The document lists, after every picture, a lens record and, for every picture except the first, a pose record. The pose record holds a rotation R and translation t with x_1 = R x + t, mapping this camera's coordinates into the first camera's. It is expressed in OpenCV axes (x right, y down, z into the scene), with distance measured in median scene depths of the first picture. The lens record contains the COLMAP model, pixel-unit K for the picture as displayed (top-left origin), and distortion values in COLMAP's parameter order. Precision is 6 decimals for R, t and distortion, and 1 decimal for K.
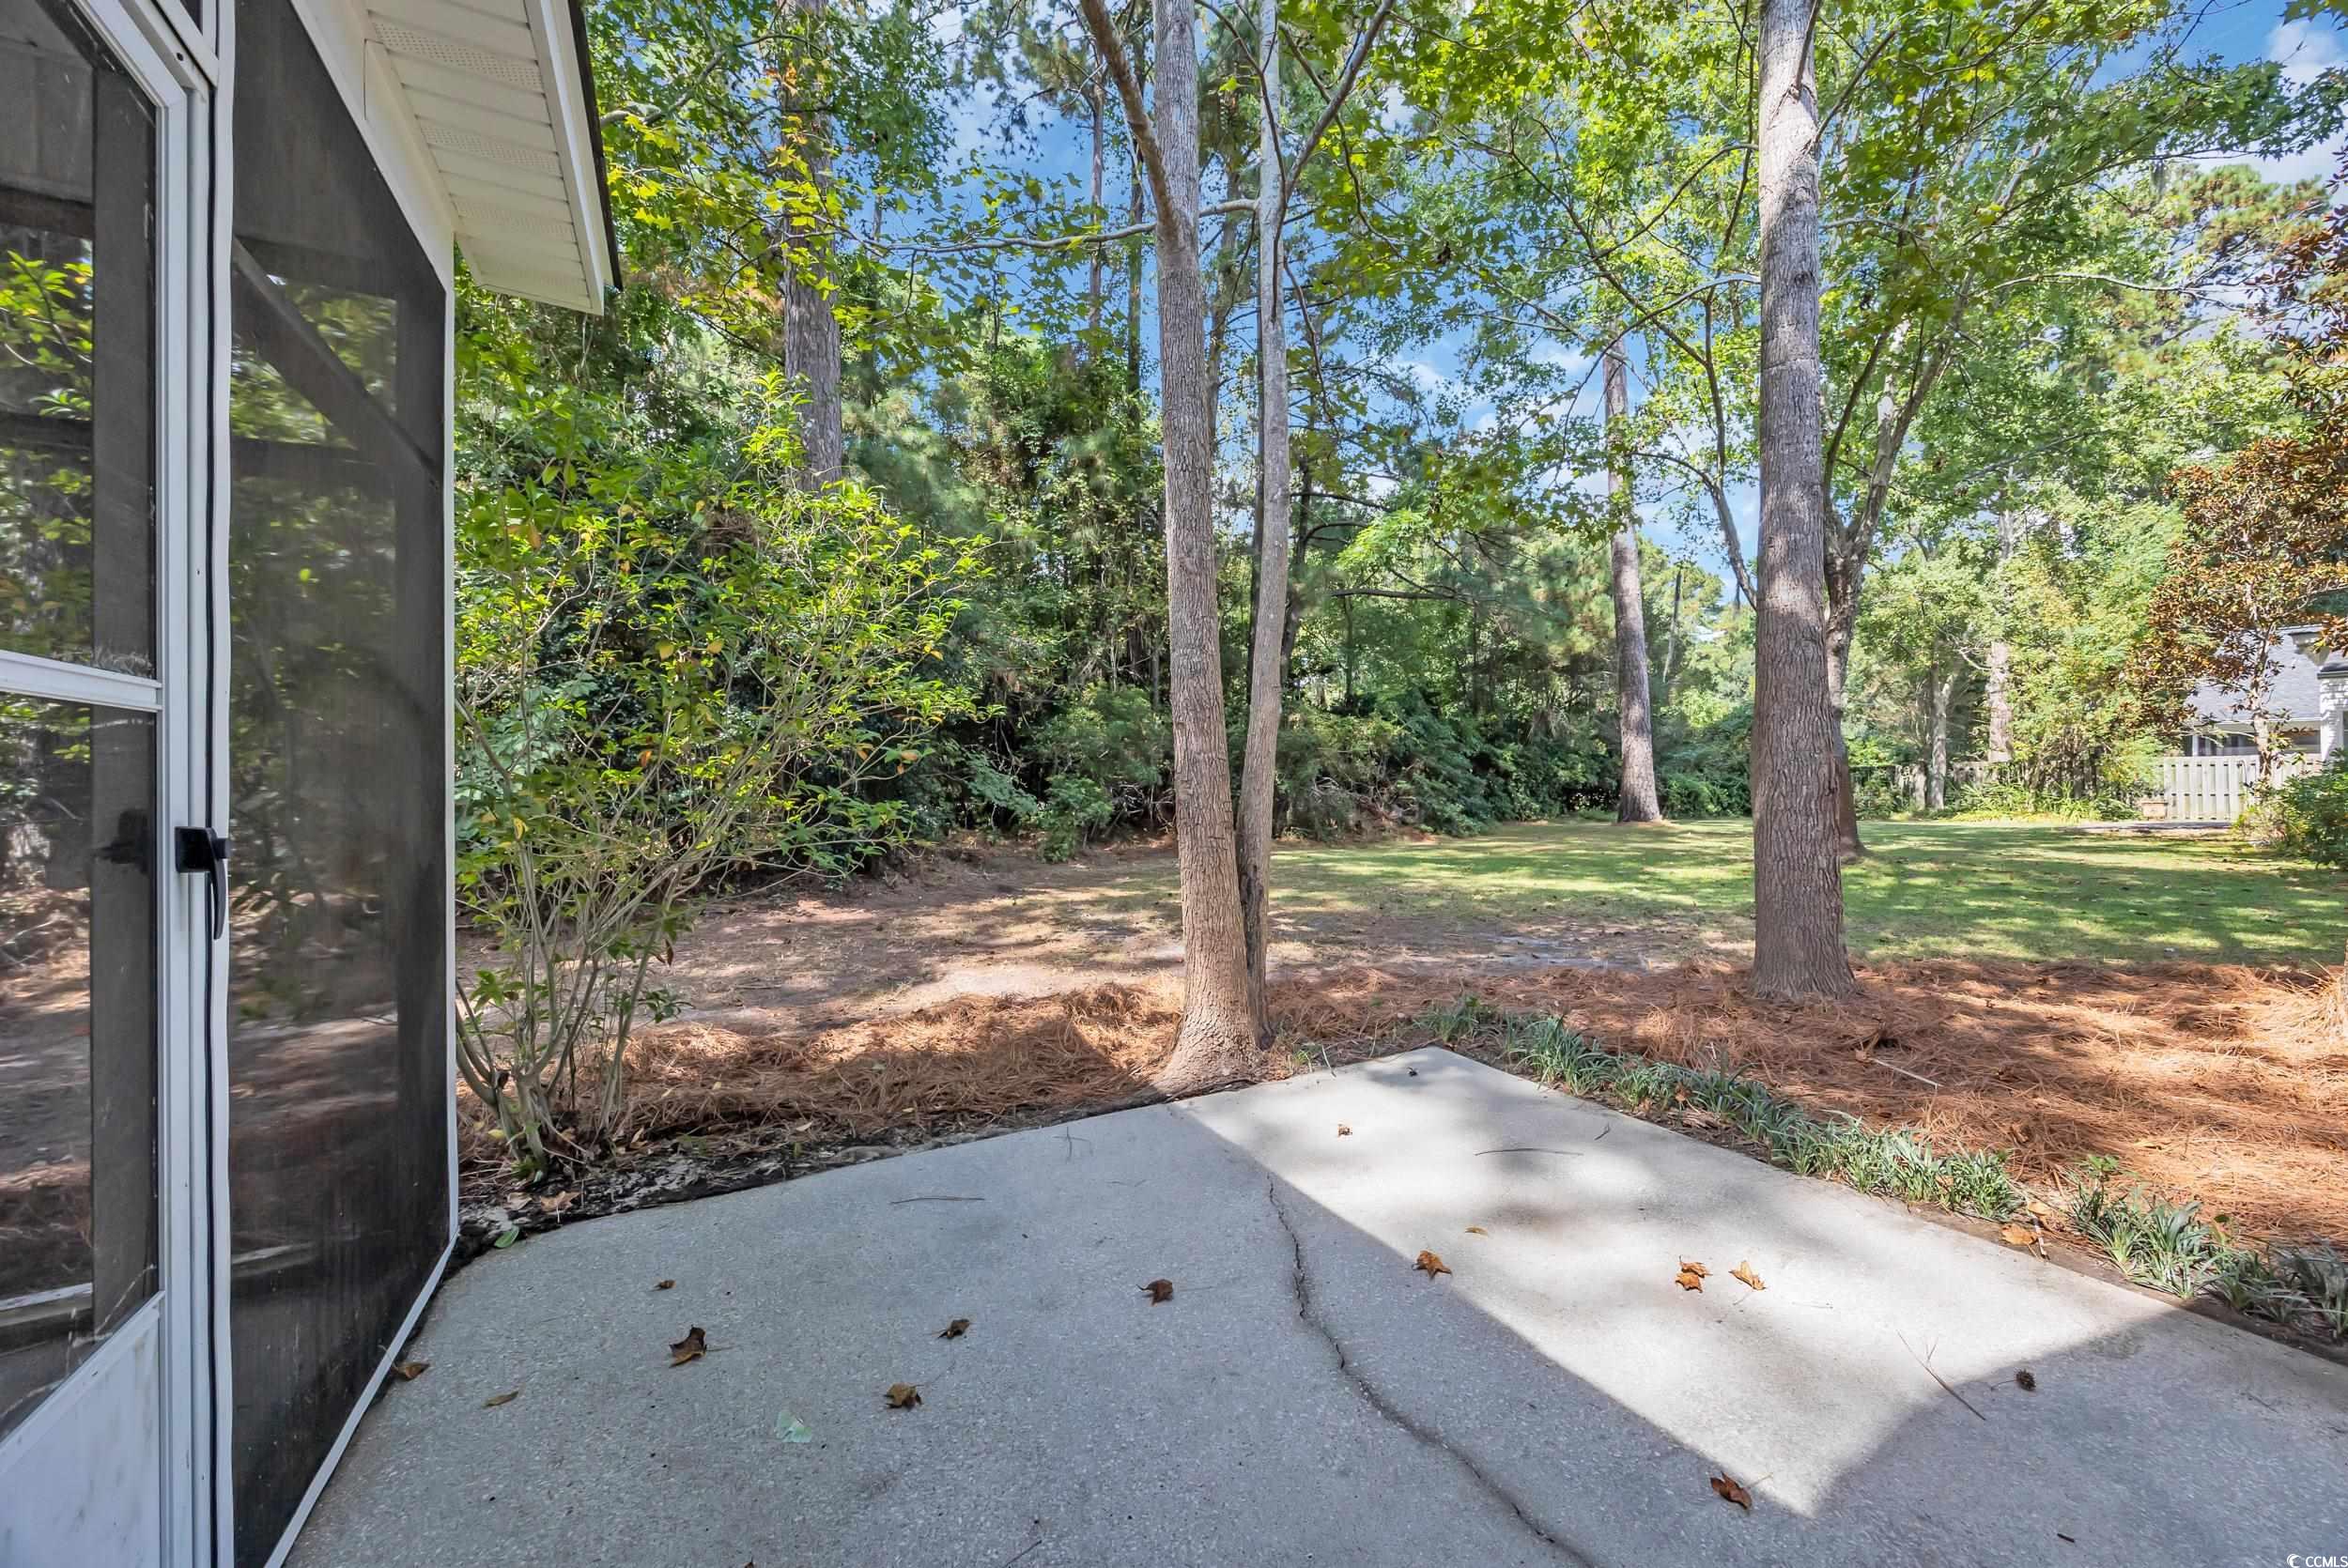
lens RADIAL K [[909.1, 0, 1181.2], [0, 909.1, 759.4], [0, 0, 1]] dist [0.000911, 0.000263]
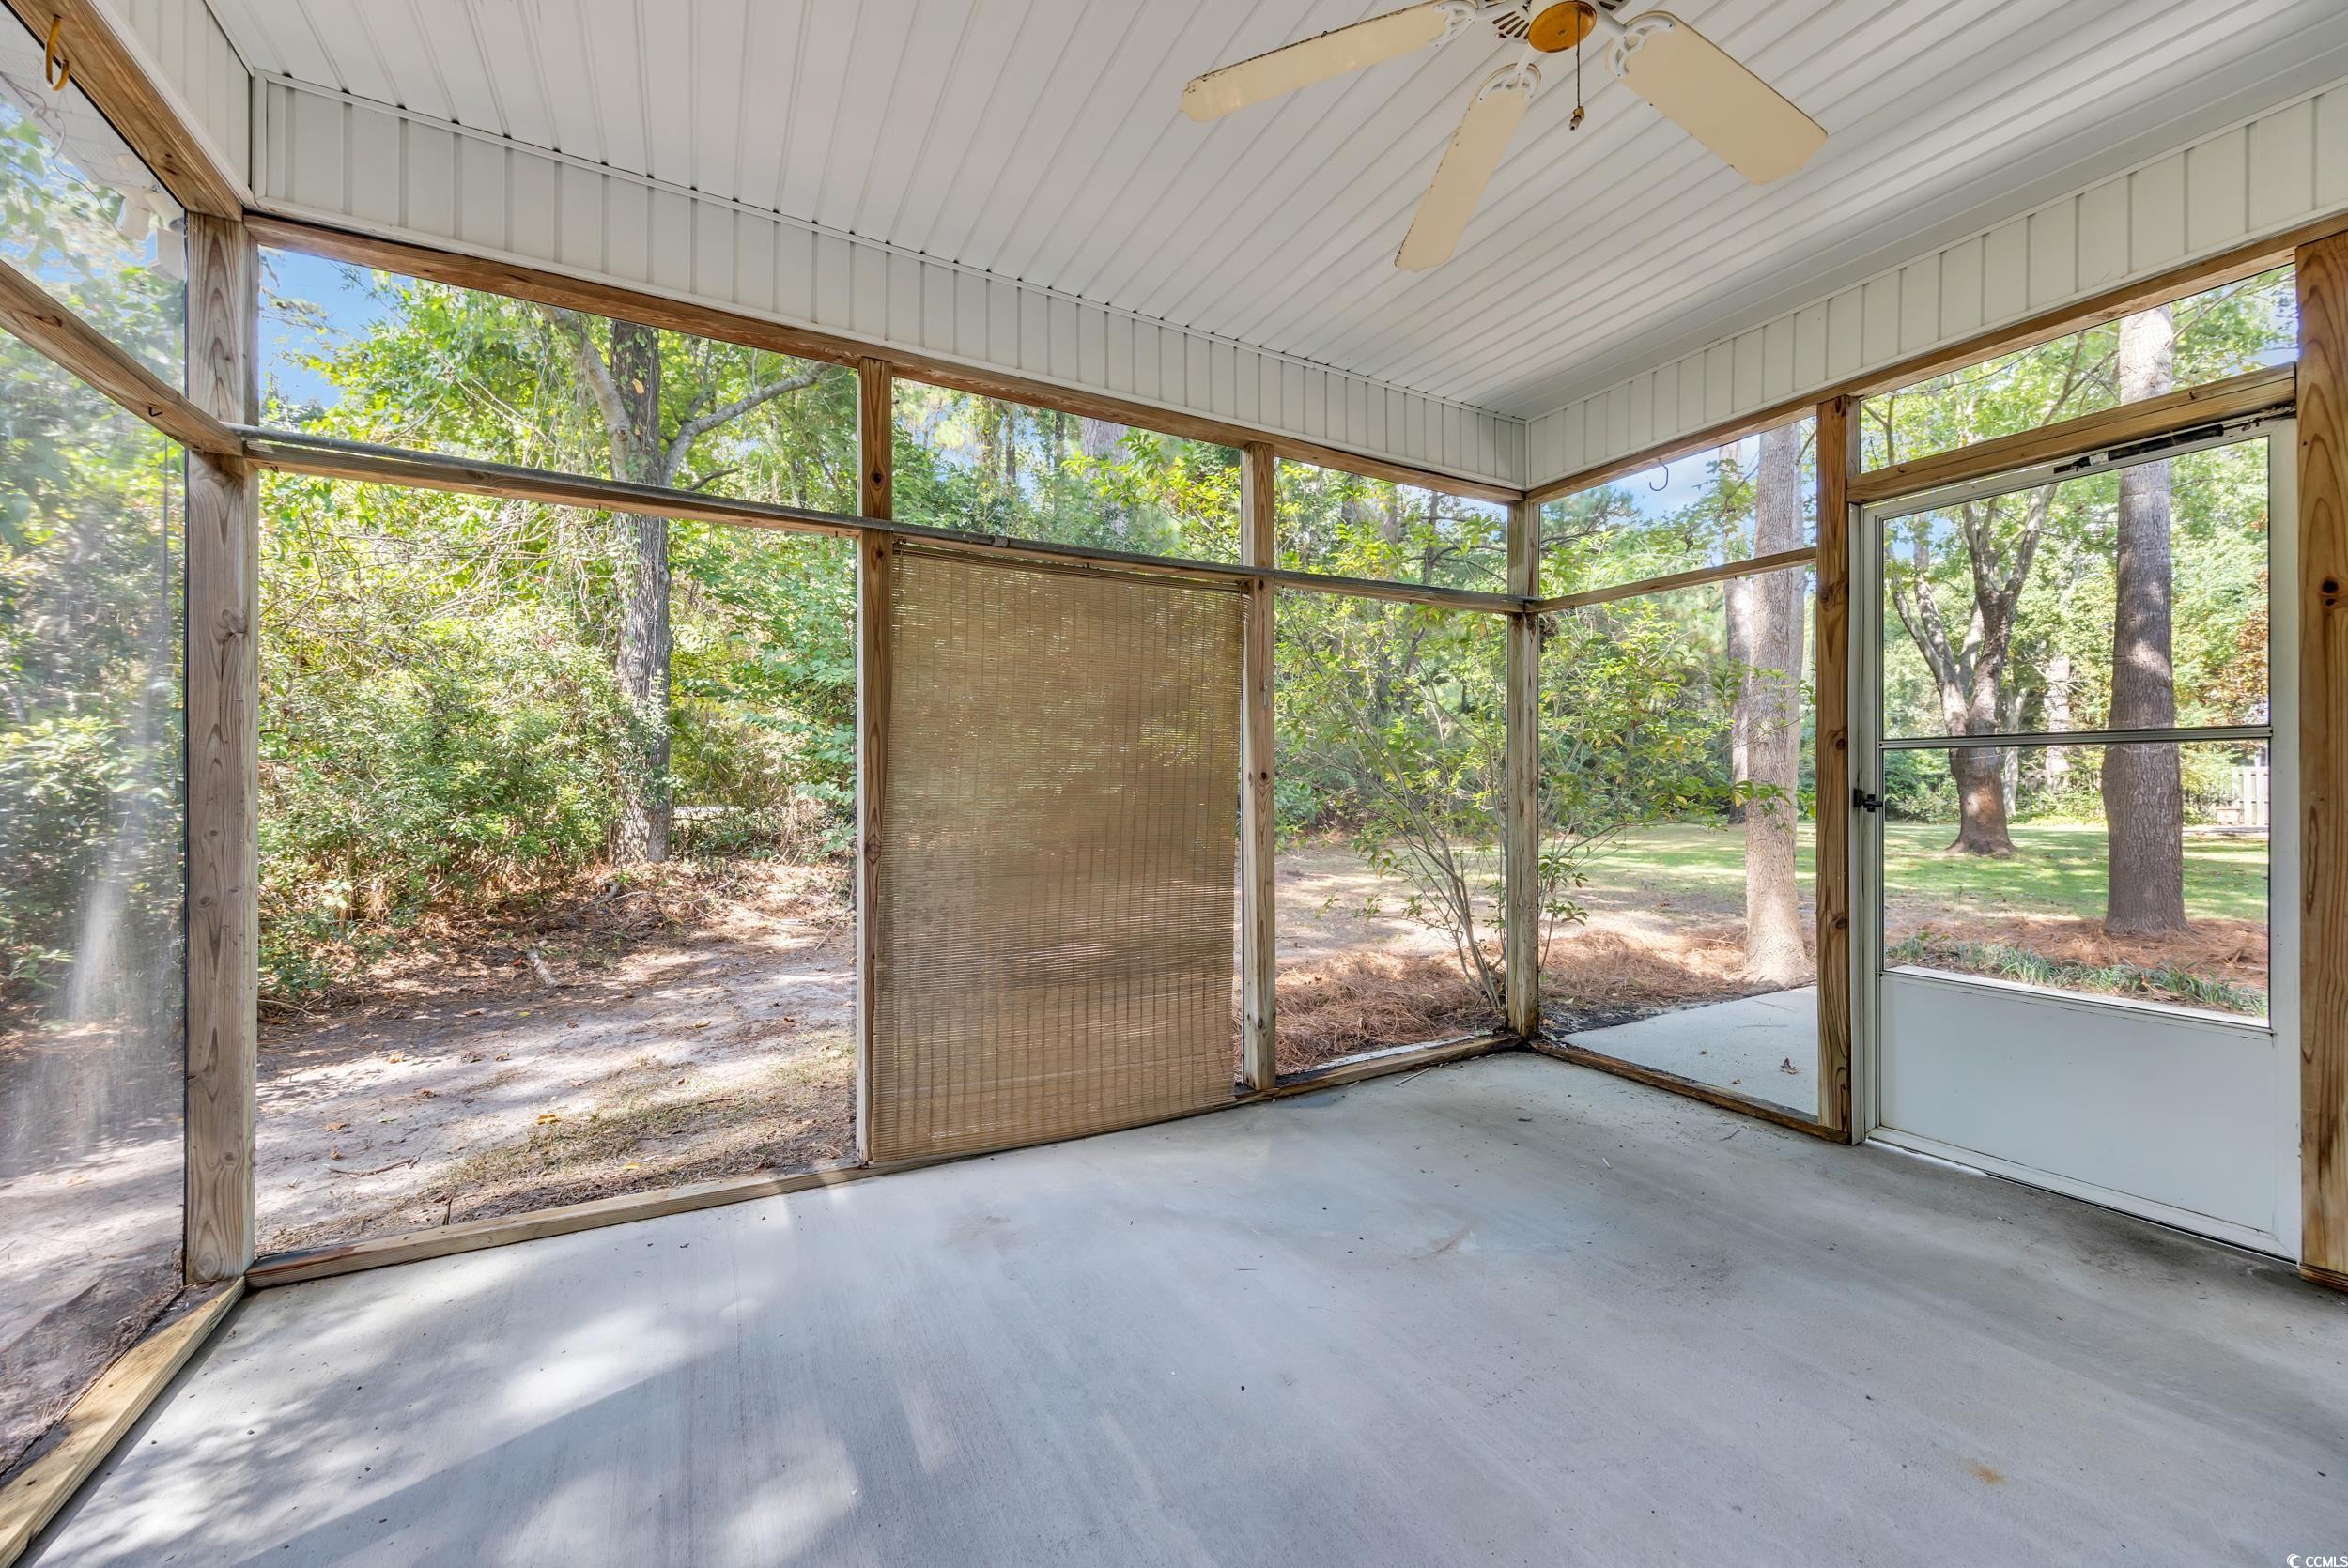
lens RADIAL K [[908.8, 0, 1173.1], [0, 908.8, 770.3], [0, 0, 1]] dist [-0.002205, -0.000407]
pose [[0.999901, 0.006219, -0.012628, -0.154299], [-0.006104, 0.999940, 0.009055, -0.000667], [0.012683, -0.008977, 0.999879, -0.081981]]
